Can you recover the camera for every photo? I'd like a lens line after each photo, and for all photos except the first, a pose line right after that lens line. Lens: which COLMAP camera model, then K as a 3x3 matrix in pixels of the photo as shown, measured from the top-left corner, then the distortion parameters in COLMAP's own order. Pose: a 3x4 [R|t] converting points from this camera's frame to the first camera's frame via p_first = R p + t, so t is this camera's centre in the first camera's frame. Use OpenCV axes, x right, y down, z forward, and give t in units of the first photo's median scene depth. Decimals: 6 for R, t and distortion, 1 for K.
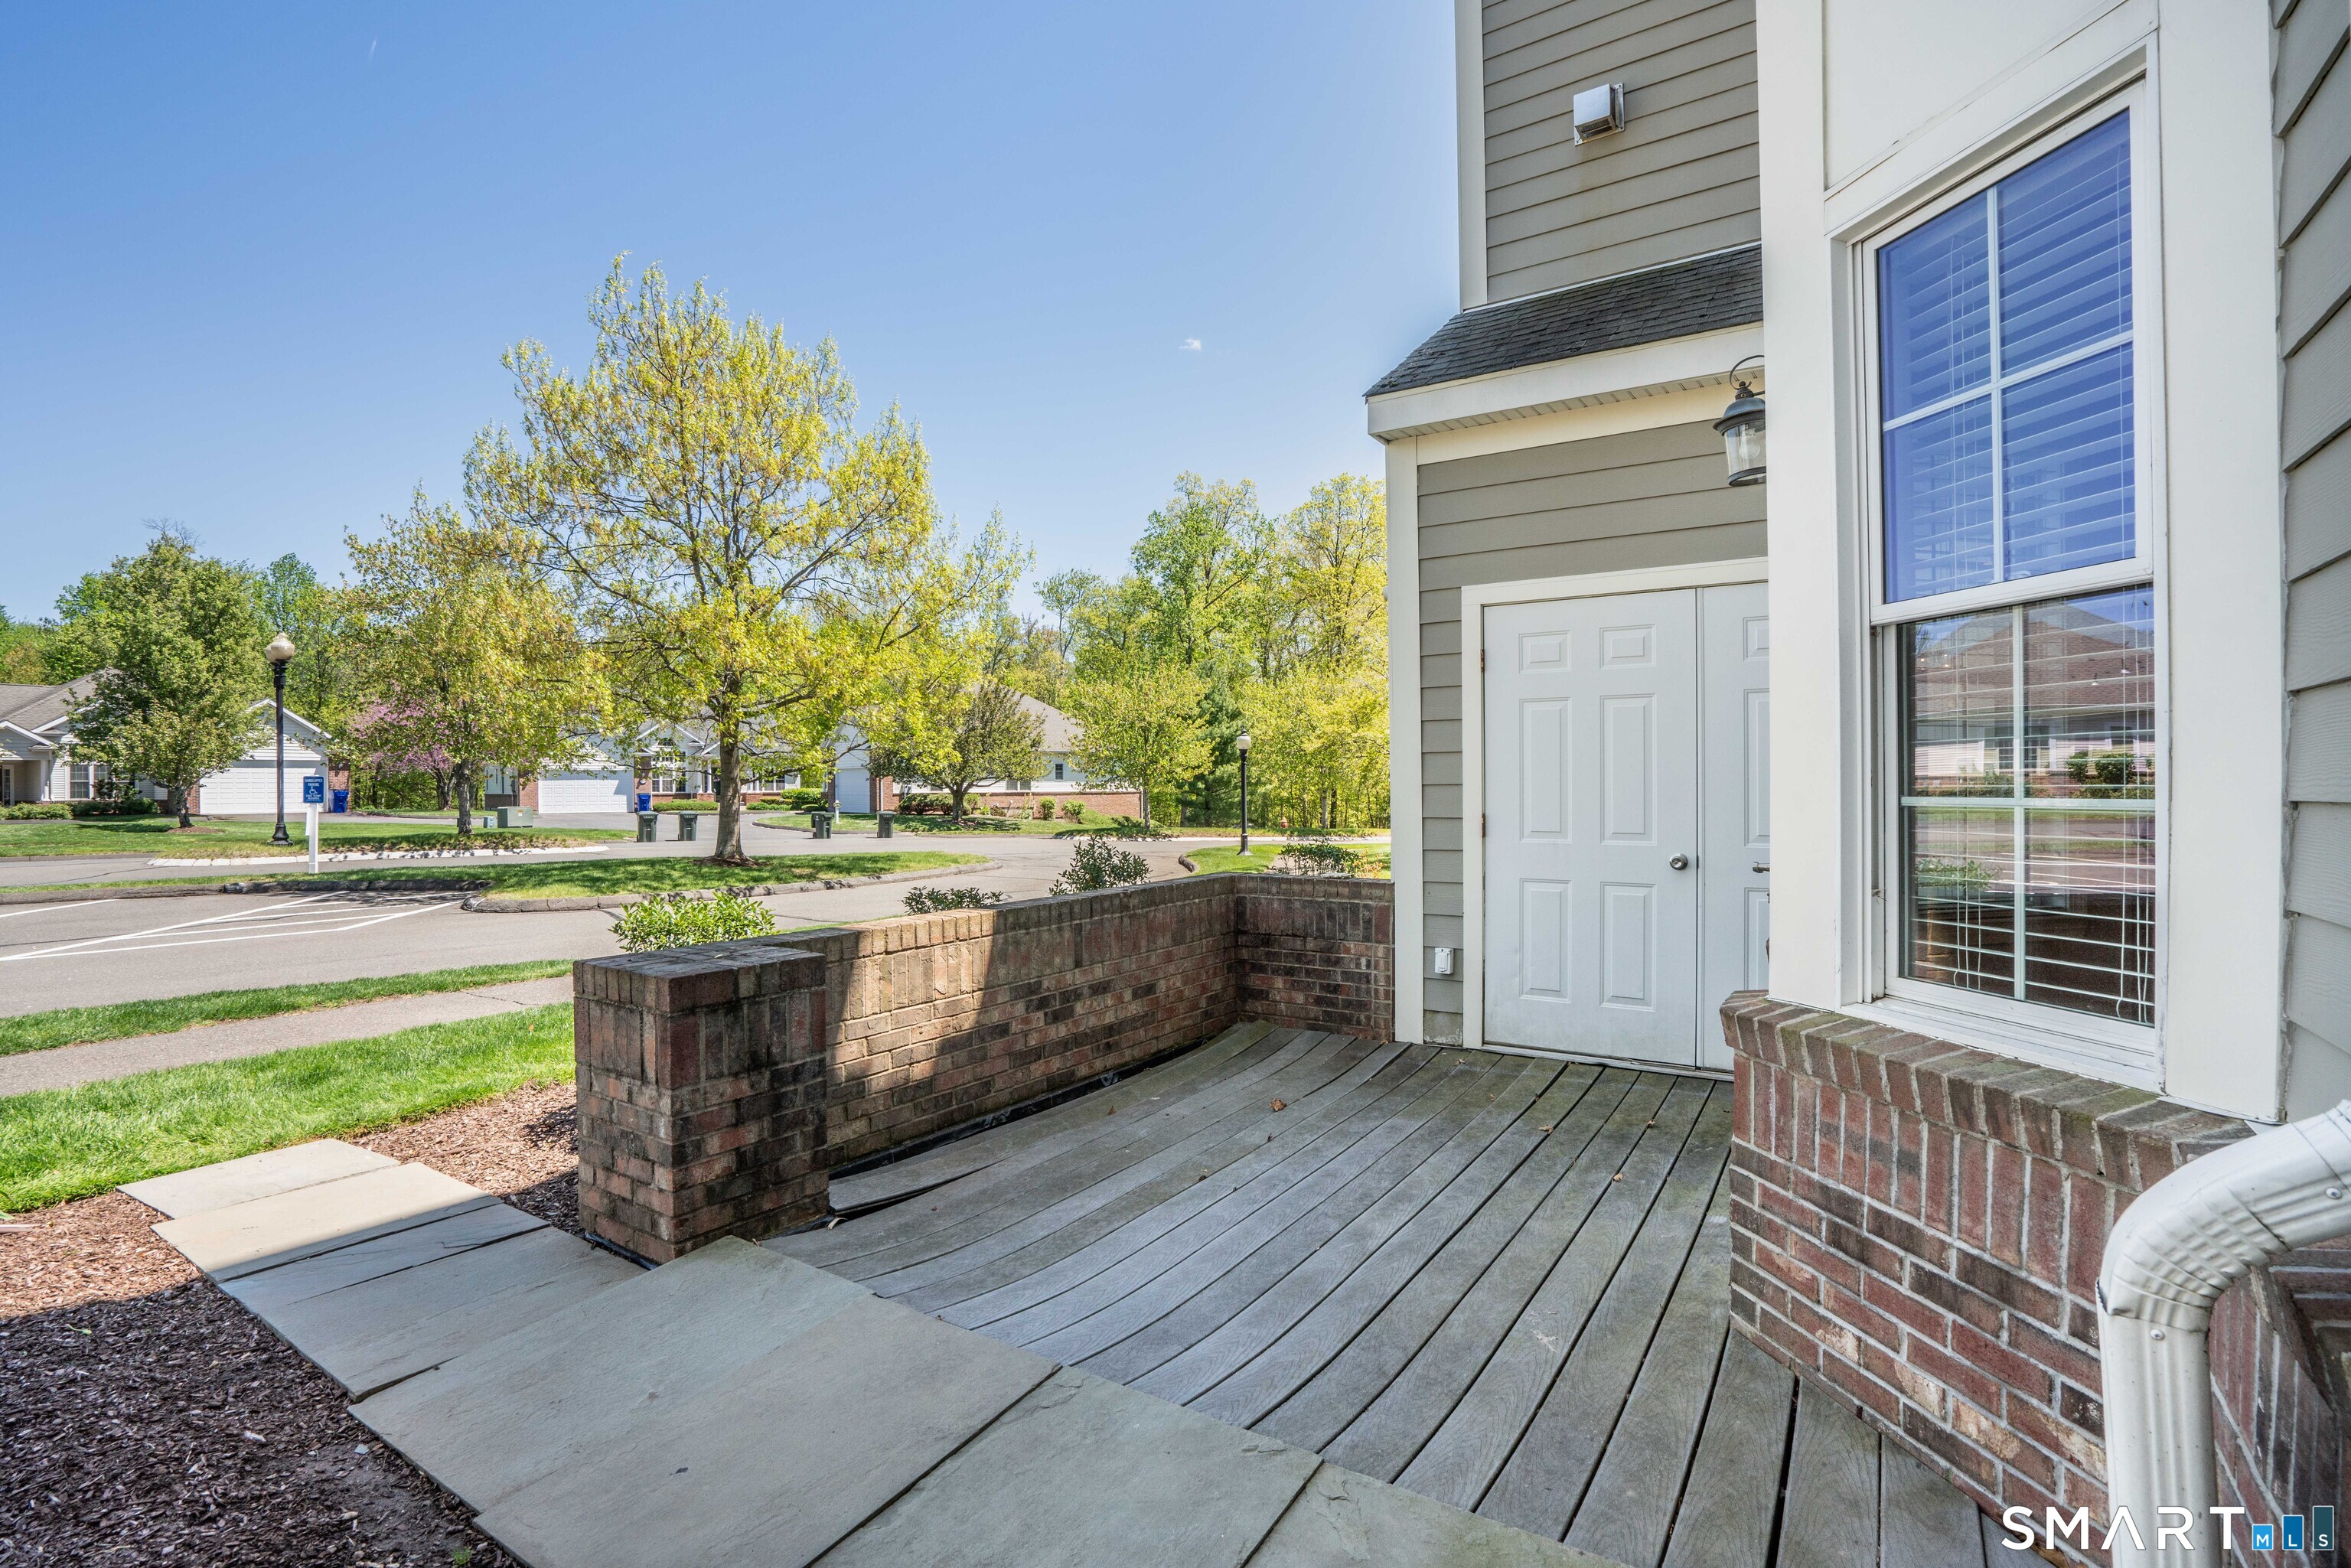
lens RADIAL K [[1106.4, 0, 1165.4], [0, 1106.4, 795.7], [0, 0, 1]] dist [-0.018179, 0.000078]
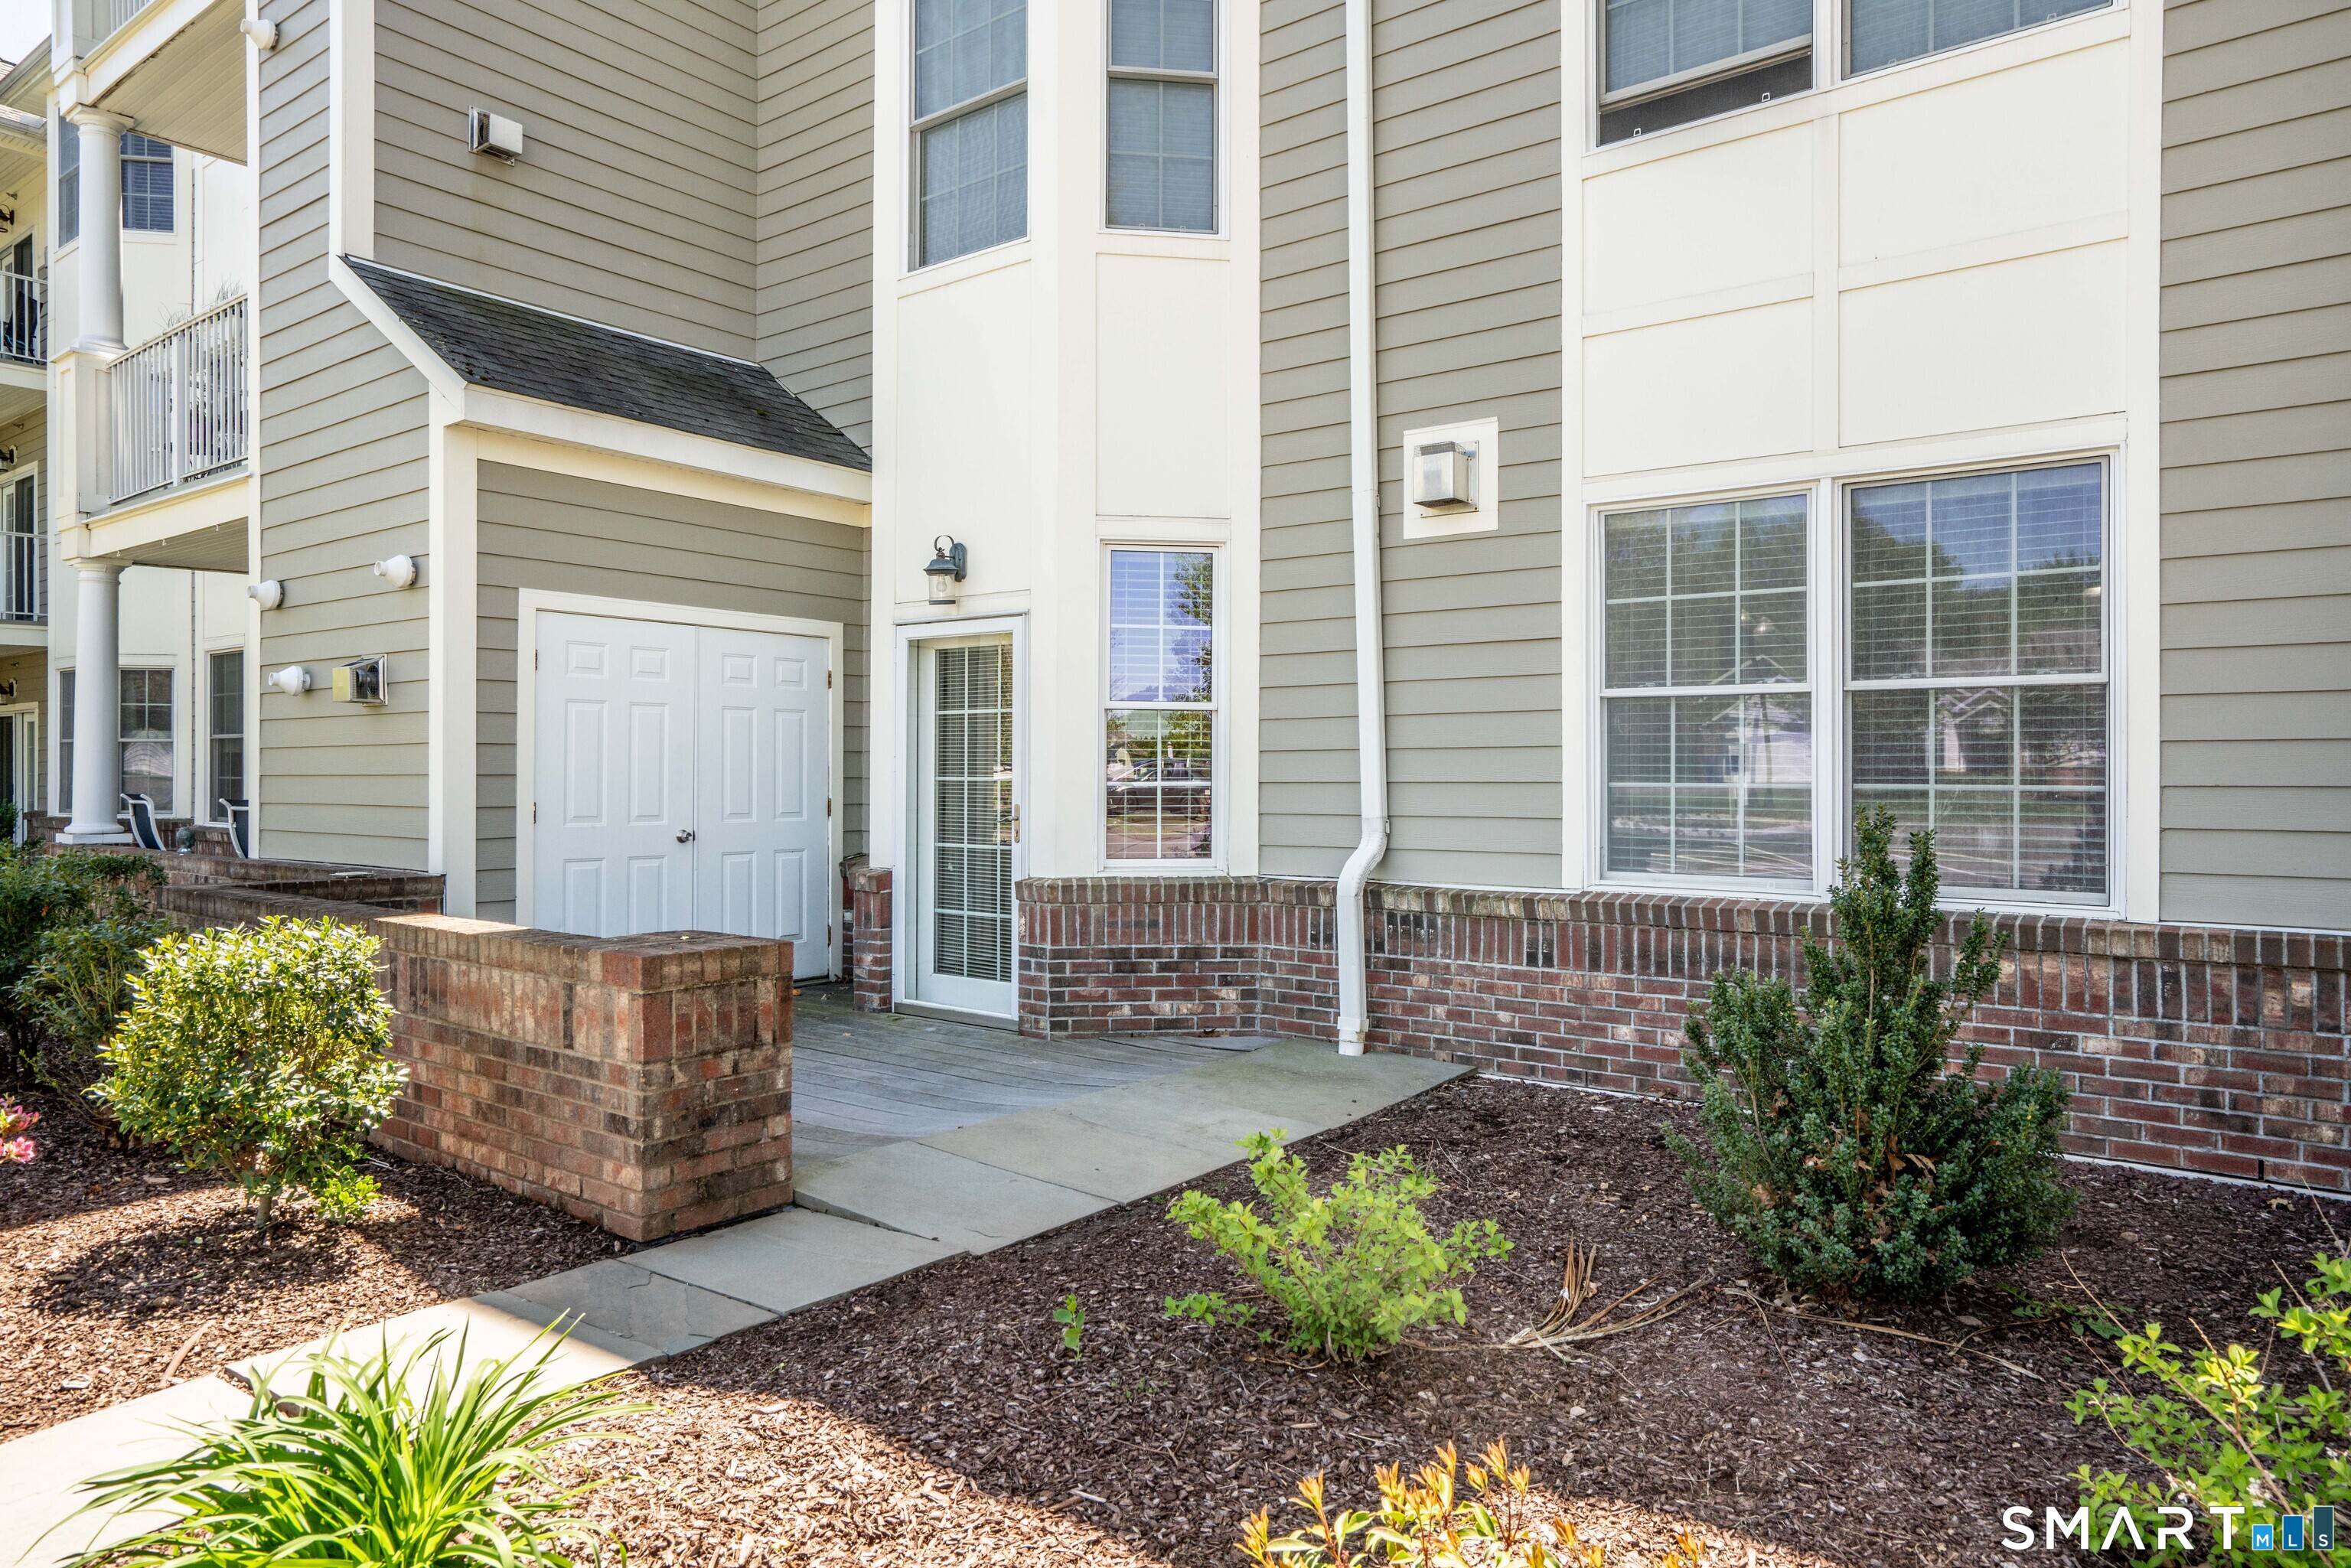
lens RADIAL K [[1436.5, 0, 1170.4], [0, 1436.5, 780.0], [0, 0, 1]] dist [0.000343, 0.000655]
pose [[0.067563, 0.005072, 0.997702, -2.242473], [0.006814, 0.999961, -0.005545, 0.014023], [-0.997692, 0.007173, 0.067526, 0.612534]]
